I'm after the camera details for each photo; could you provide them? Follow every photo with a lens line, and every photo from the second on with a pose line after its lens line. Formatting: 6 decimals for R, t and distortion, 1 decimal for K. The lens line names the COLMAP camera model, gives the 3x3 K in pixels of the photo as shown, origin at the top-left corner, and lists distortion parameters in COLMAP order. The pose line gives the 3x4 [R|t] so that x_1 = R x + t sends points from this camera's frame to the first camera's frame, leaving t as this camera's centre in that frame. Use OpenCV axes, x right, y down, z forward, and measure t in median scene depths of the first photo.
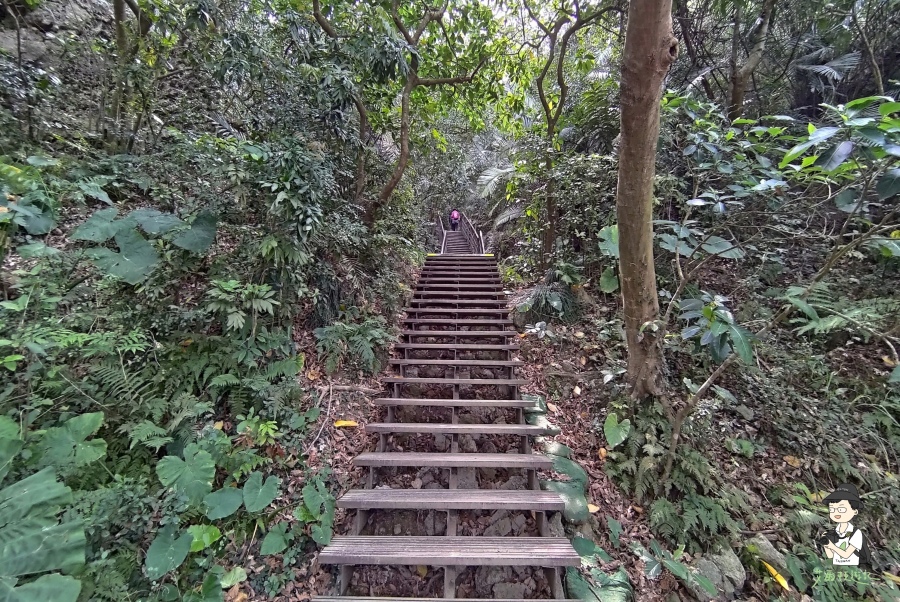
lens RADIAL K [[448.7, 0, 450.0], [0, 448.7, 301.0], [0, 0, 1]] dist [0.025392, 0.000188]
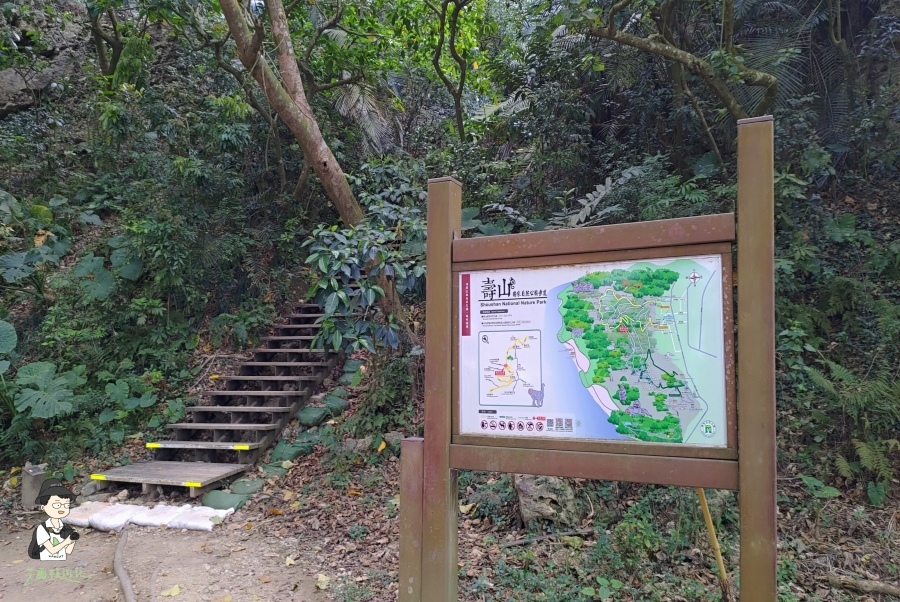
lens RADIAL K [[770.3, 0, 450.0], [0, 770.3, 301.0], [0, 0, 1]] dist [0.035777, -0.001817]
pose [[0.955214, -0.038293, -0.293427, 1.671303], [0.066094, 0.994150, 0.085423, -0.224810], [0.288440, -0.100991, 0.952157, -1.677466]]
